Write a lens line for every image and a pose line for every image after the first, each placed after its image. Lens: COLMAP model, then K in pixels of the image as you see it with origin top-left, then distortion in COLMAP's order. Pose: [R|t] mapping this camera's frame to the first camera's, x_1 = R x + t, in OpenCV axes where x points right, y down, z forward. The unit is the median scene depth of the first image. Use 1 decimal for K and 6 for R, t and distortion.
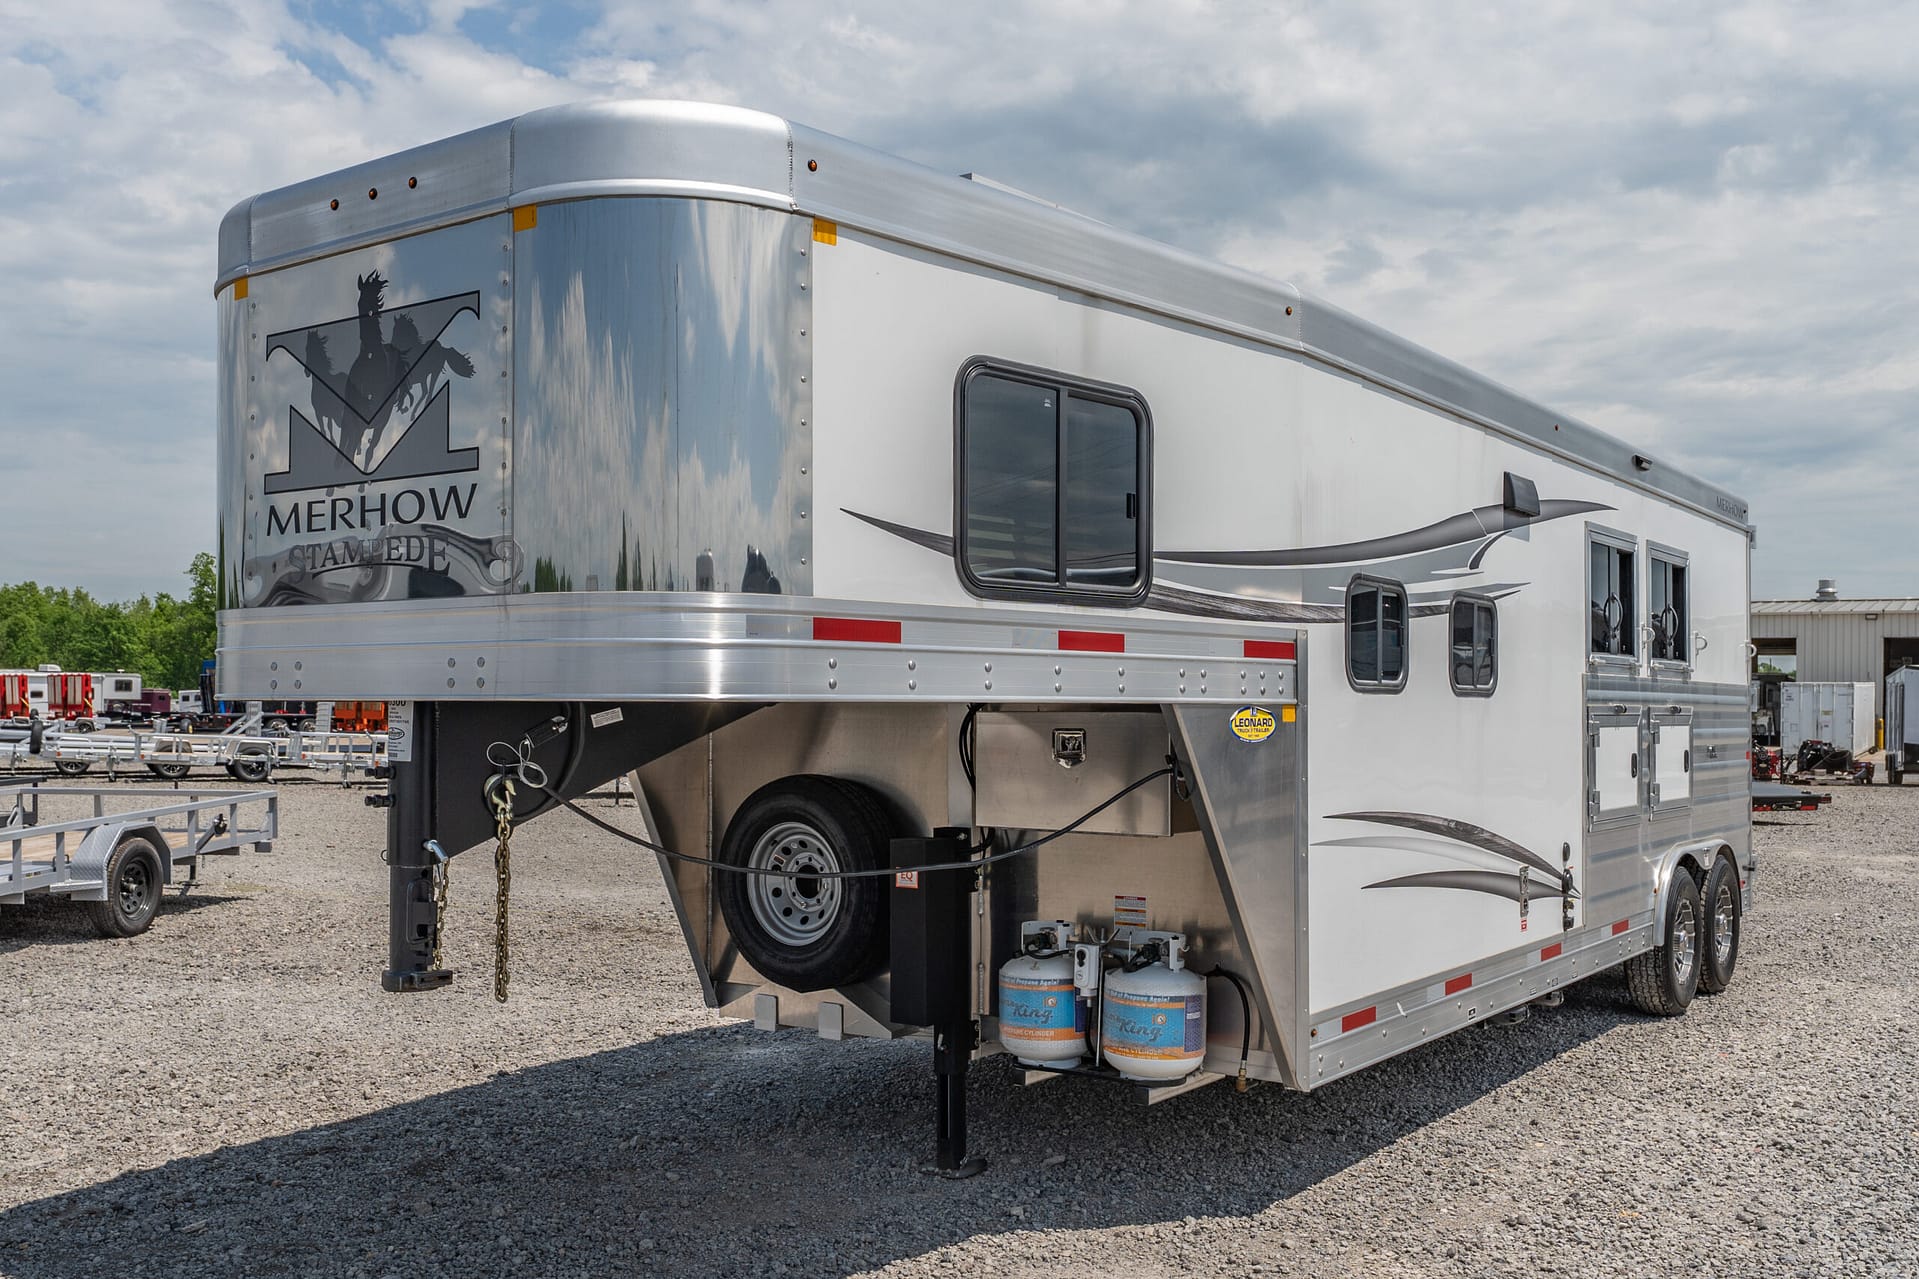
lens RADIAL K [[1764.3, 0, 899.5], [0, 1764.3, 636.7], [0, 0, 1]] dist [0.015809, 0.010131]
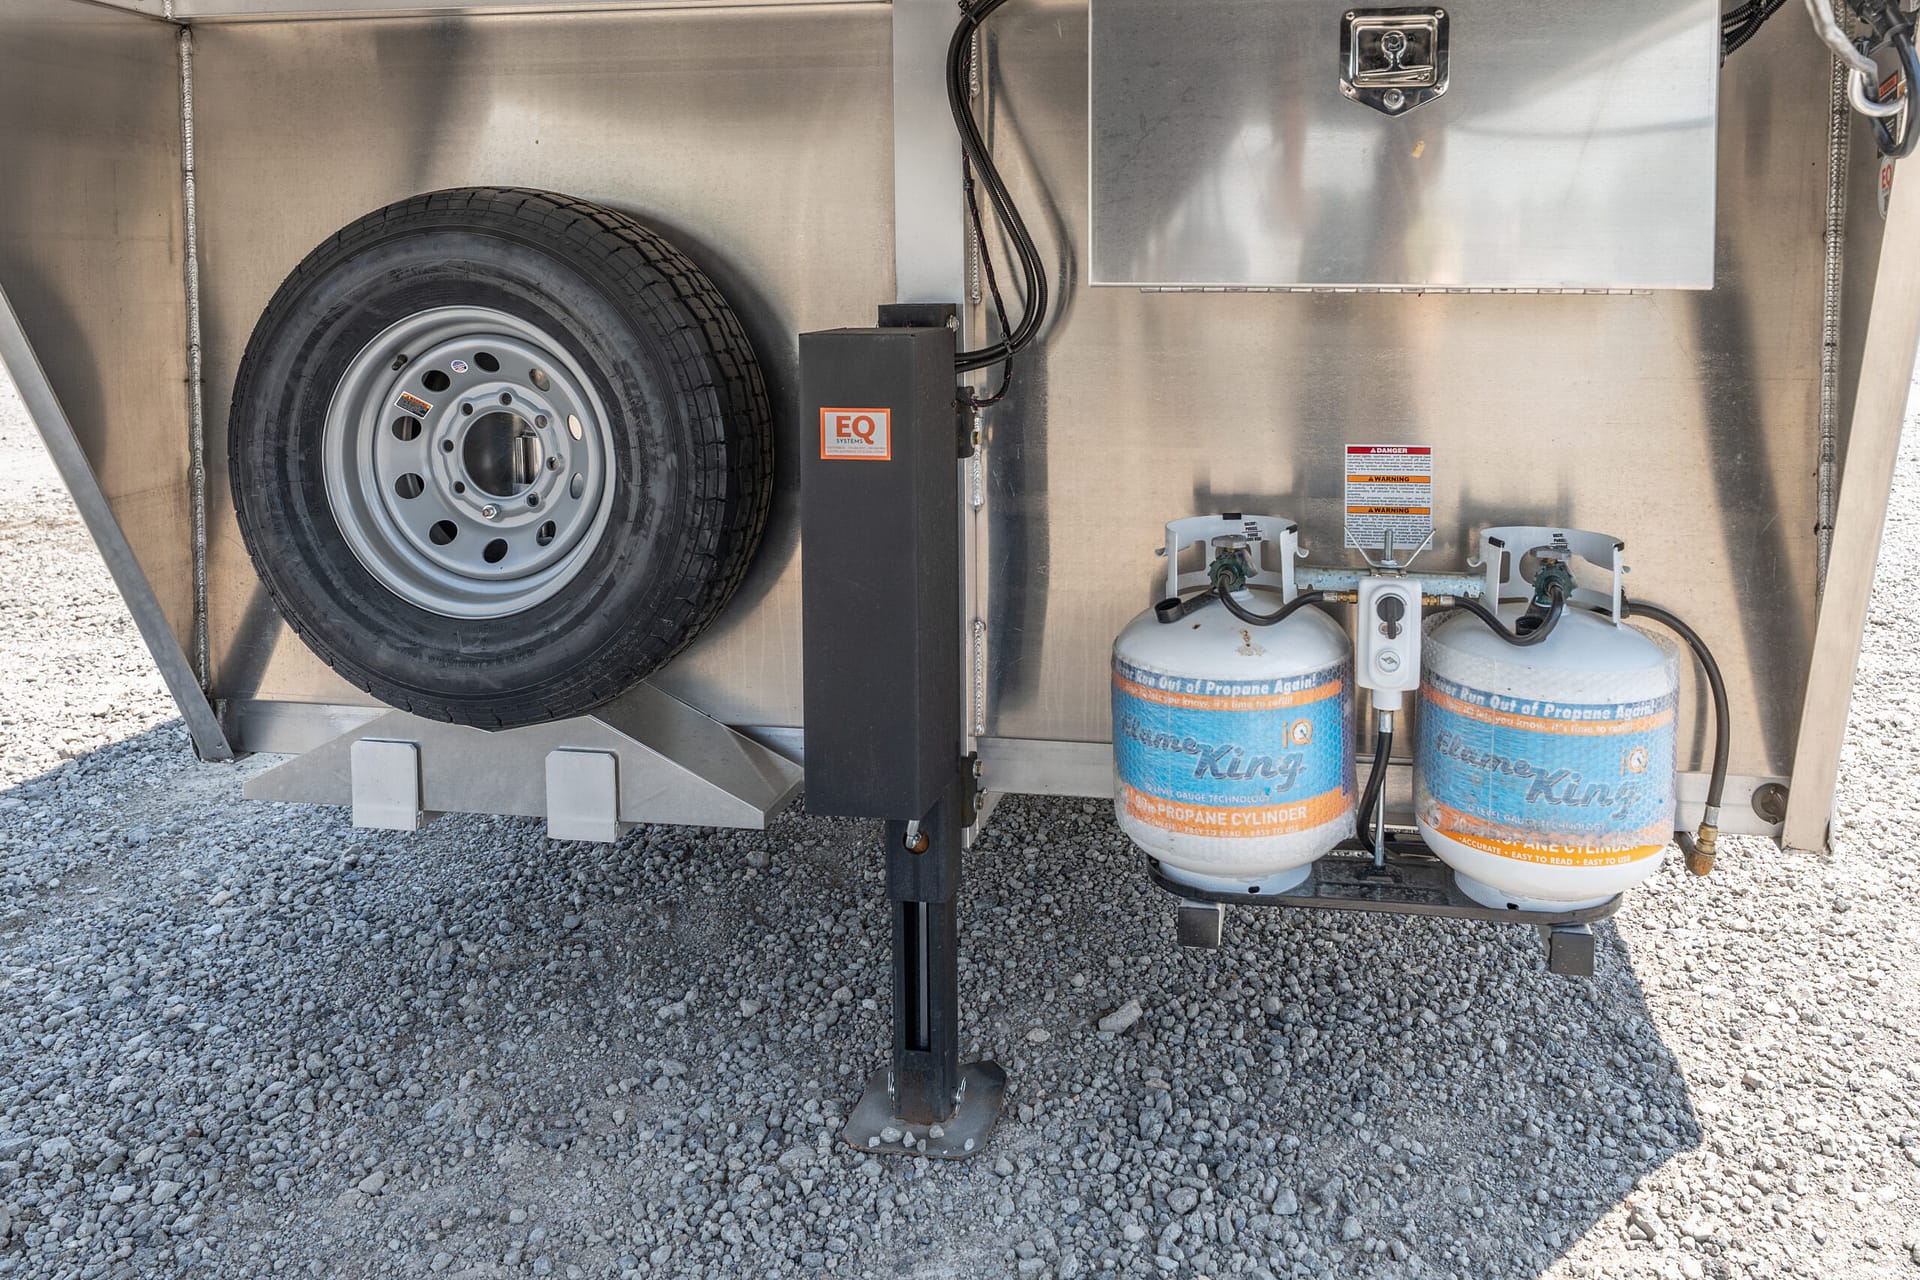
lens RADIAL K [[1361.2, 0, 1079.1], [0, 1361.2, 341.6], [0, 0, 1]] dist [0.002724, 0.000308]
pose [[0.877635, -0.027063, 0.478565, -0.085730], [-0.016976, 0.996024, 0.087457, 0.086249], [-0.479029, -0.084879, 0.873686, 0.687536]]
